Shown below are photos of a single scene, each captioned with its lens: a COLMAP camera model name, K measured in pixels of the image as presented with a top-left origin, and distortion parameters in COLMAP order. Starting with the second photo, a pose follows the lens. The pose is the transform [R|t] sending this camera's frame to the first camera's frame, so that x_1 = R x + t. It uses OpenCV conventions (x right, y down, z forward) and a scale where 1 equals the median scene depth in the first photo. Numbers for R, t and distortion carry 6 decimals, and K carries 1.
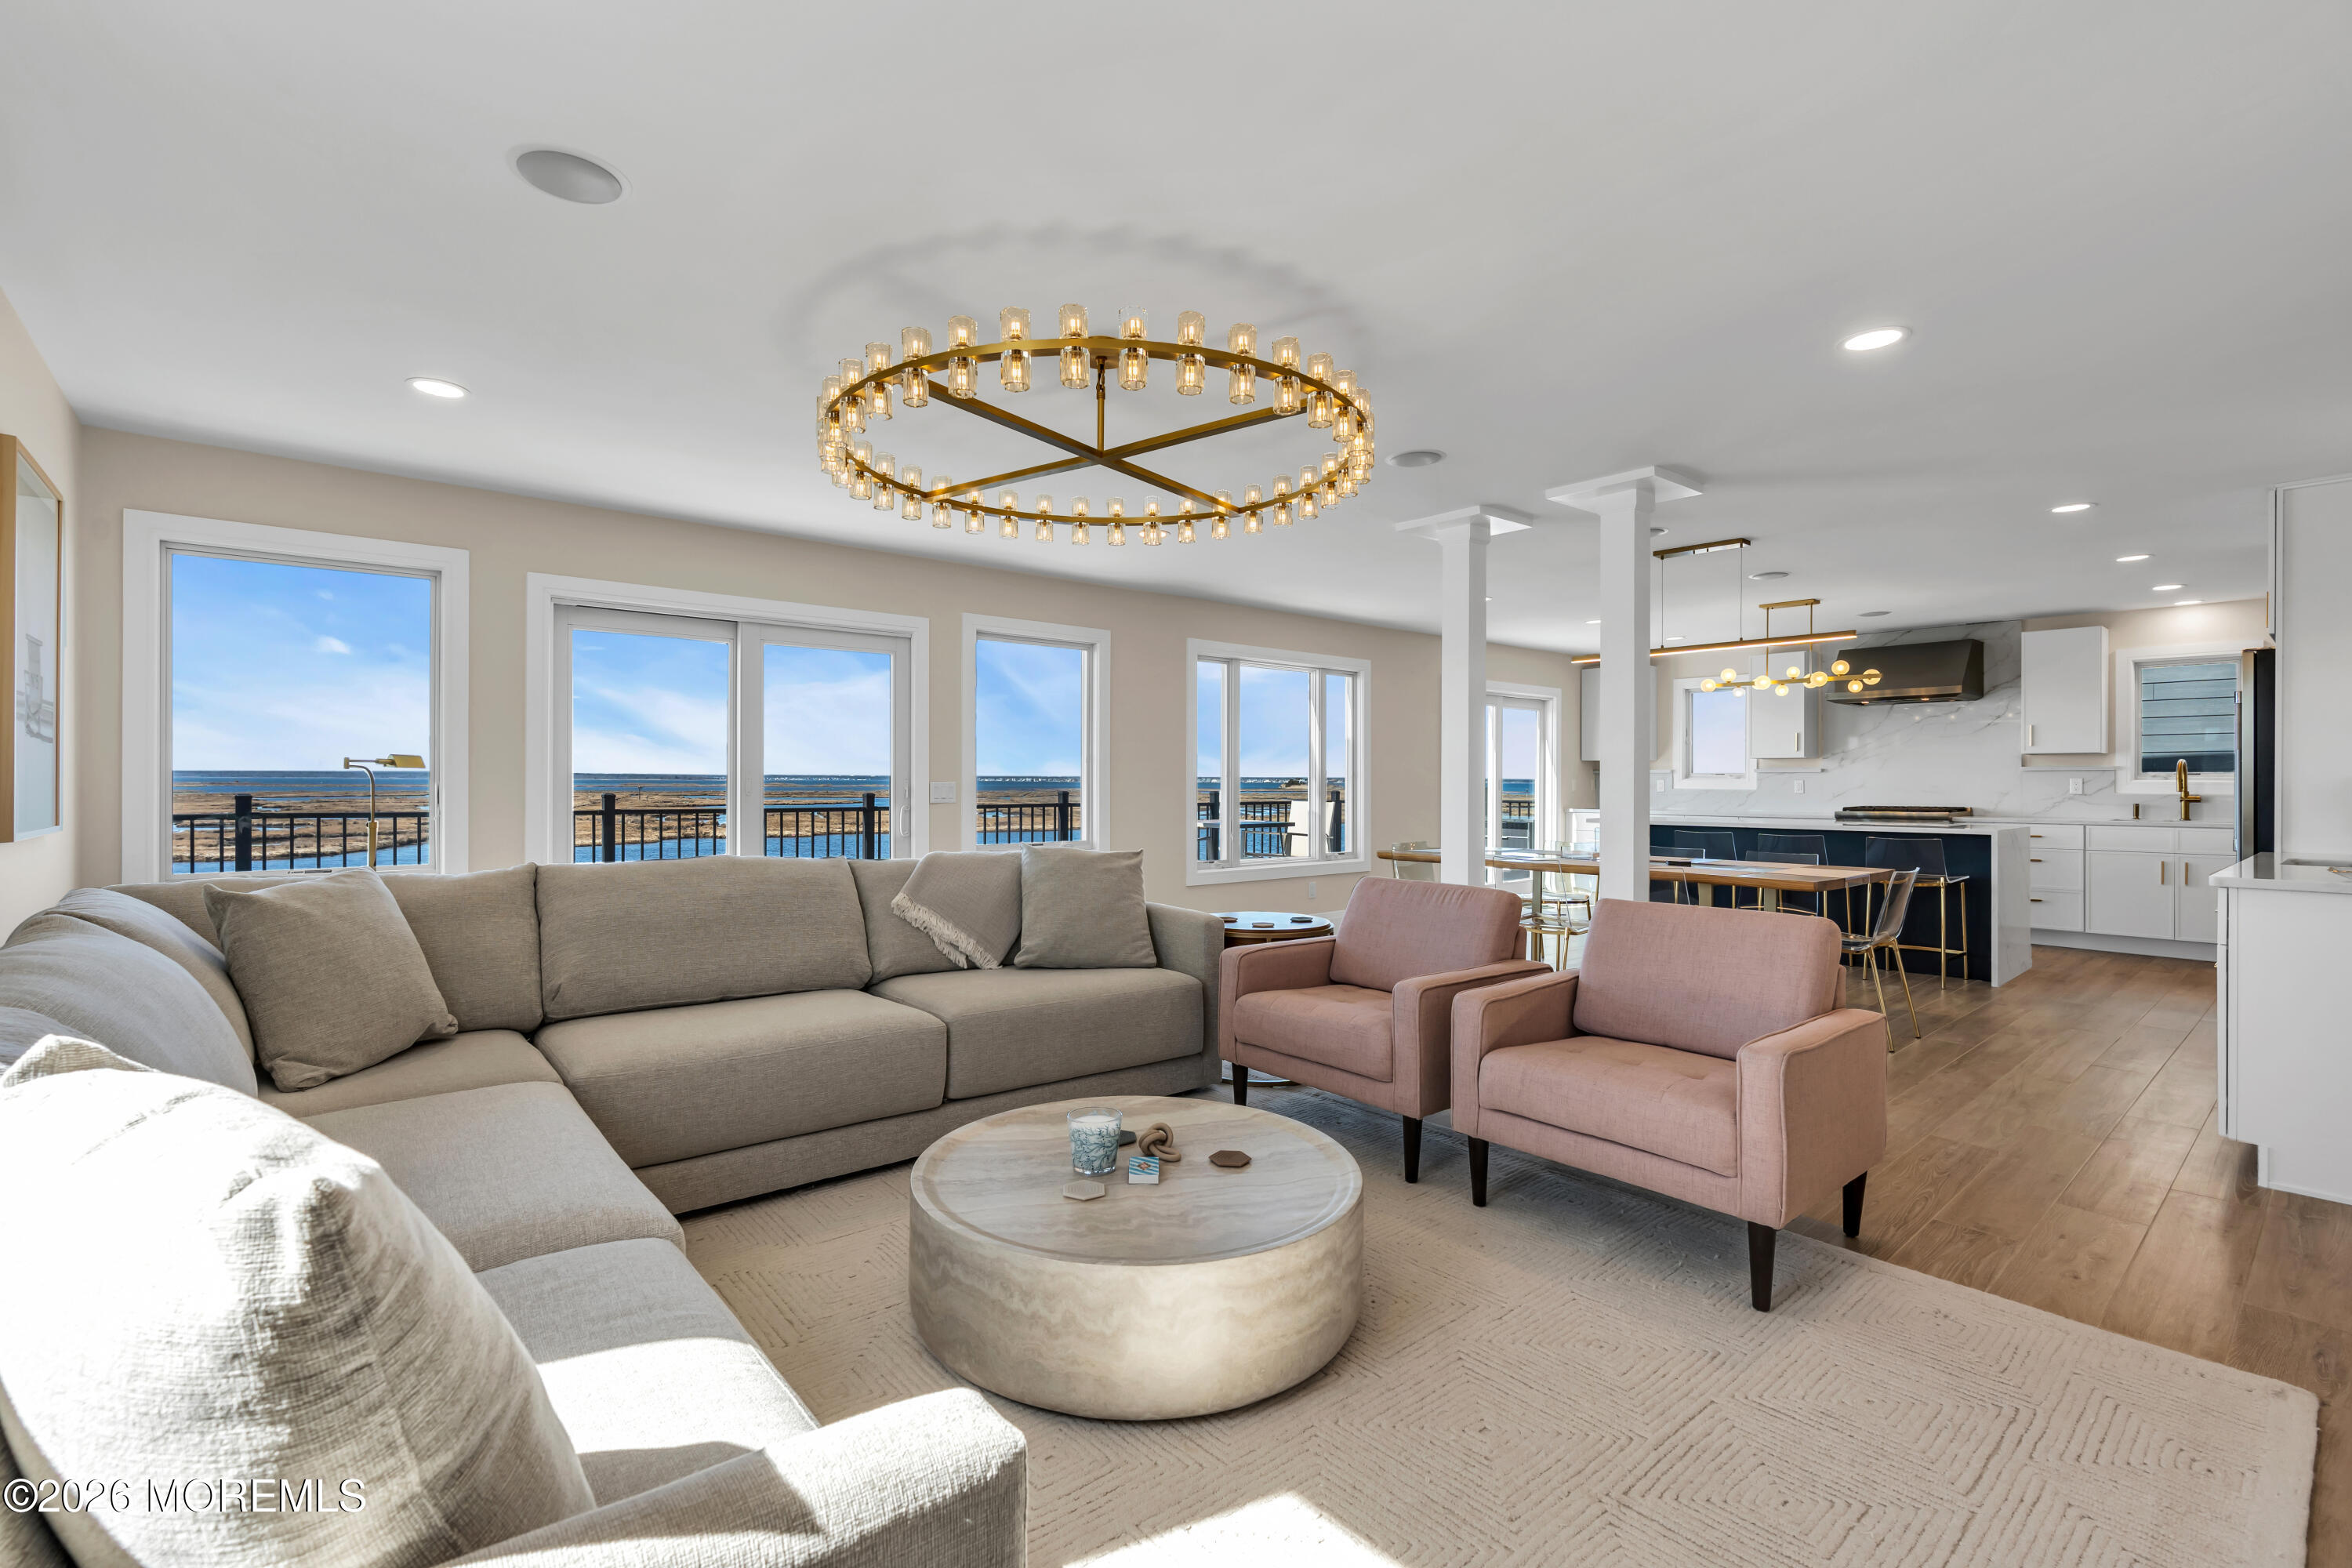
lens RADIAL K [[1053.5, 0, 1161.2], [0, 1053.5, 780.6], [0, 0, 1]] dist [-0.008267, 0.004903]
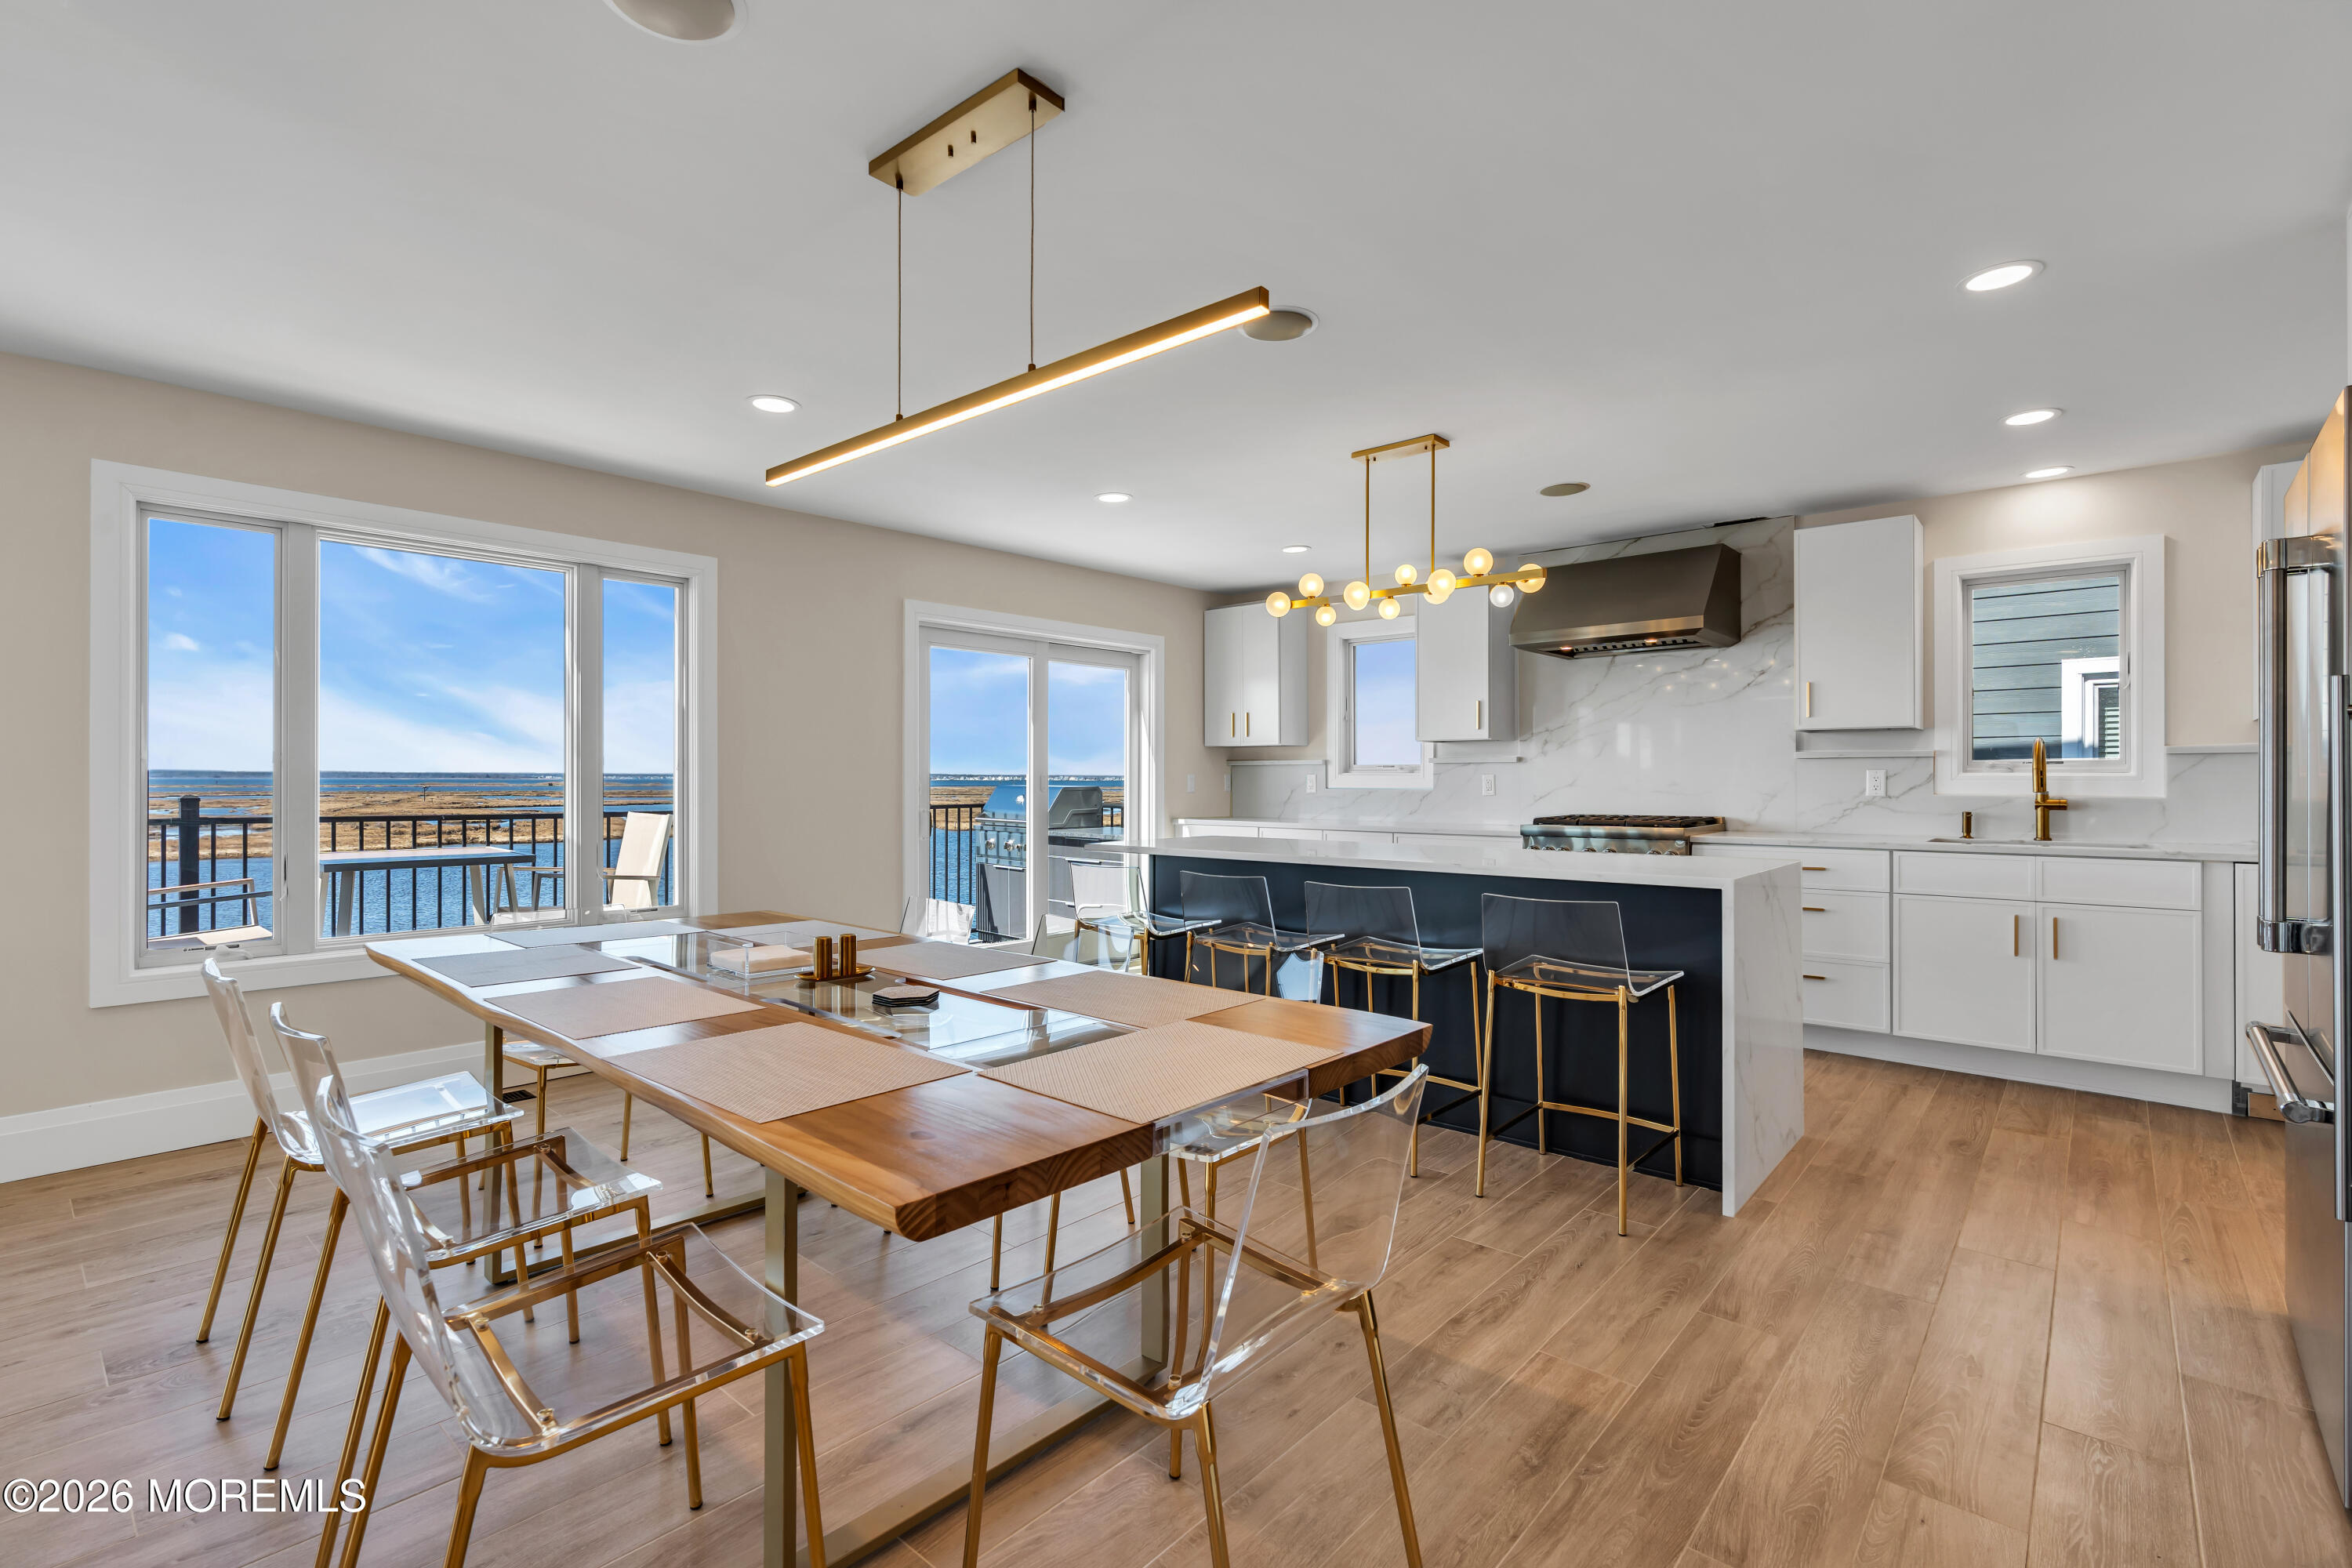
lens RADIAL K [[1053.5, 0, 1169.1], [0, 1053.5, 785.4], [0, 0, 1]] dist [-0.008267, 0.004903]
pose [[0.991377, -0.002607, 0.131013, 0.371126], [0.001855, 0.999981, 0.005861, 0.002218], [-0.131026, -0.005568, 0.991363, 0.432612]]
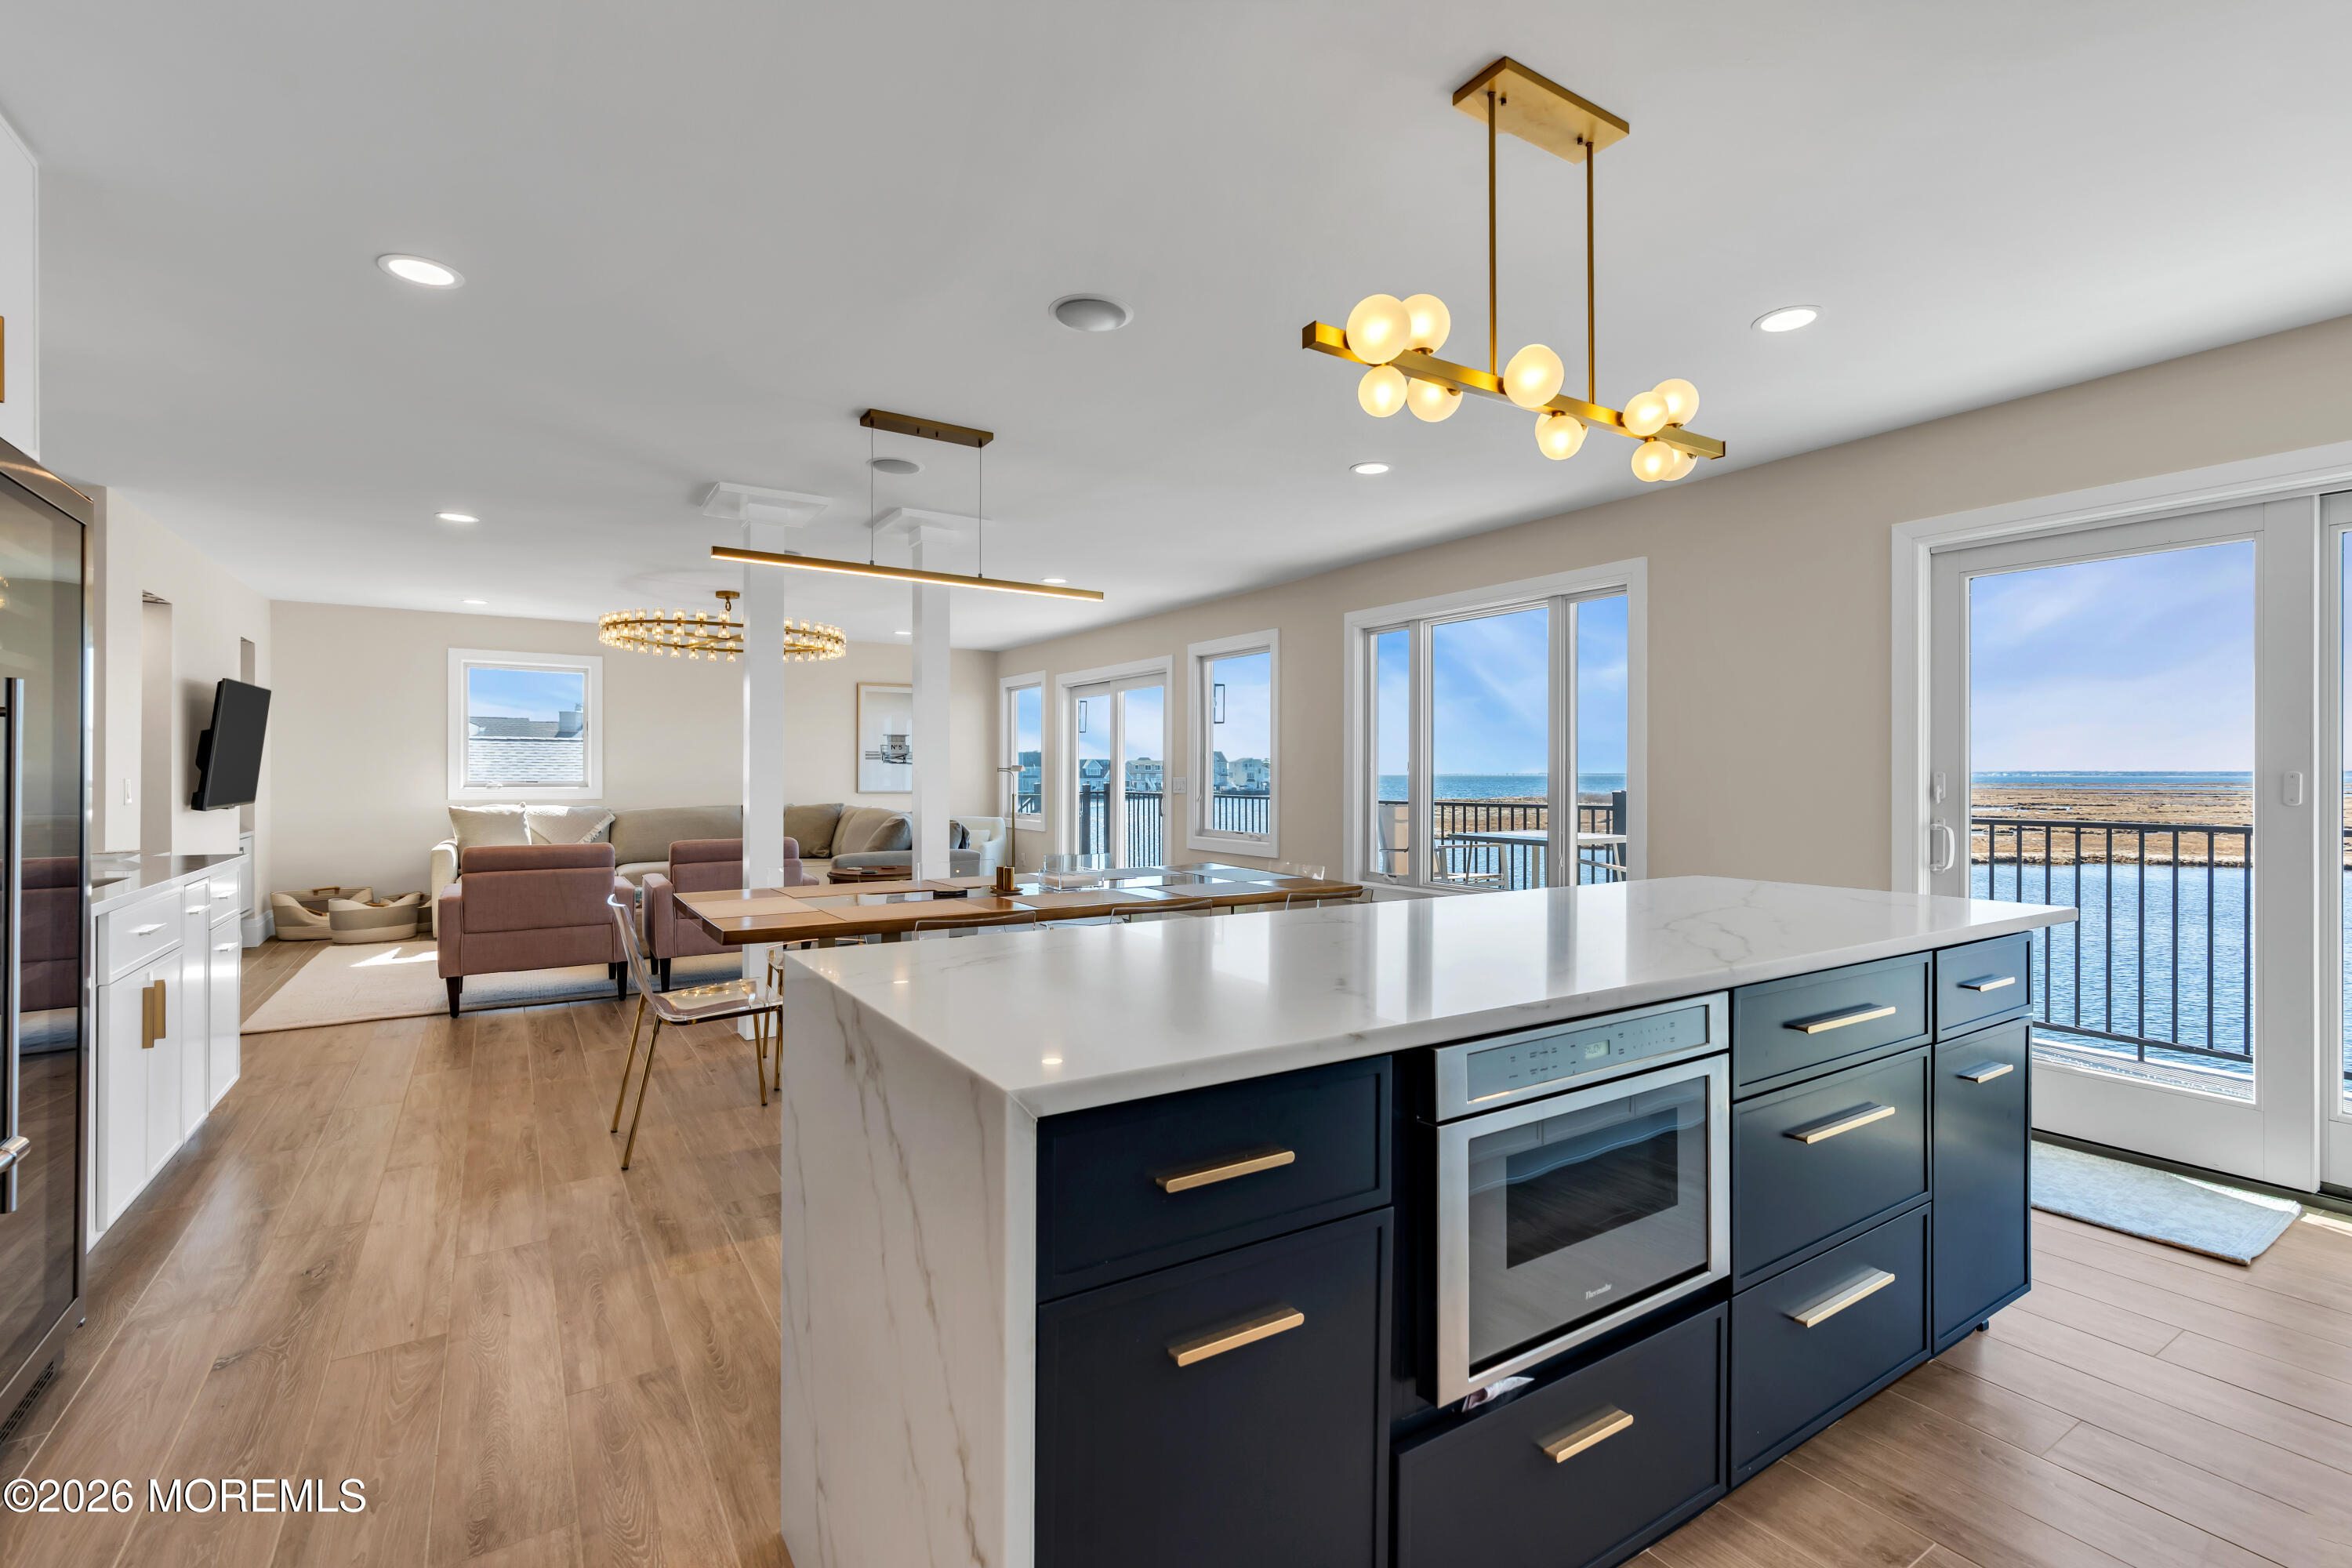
lens RADIAL K [[1053.5, 0, 1155.7], [0, 1053.5, 779.3], [0, 0, 1]] dist [-0.008267, 0.004903]
pose [[-0.151803, -0.009380, -0.988366, 2.292162], [-0.004832, 0.999950, -0.008748, 0.031019], [0.988399, 0.003447, -0.151840, 2.363062]]
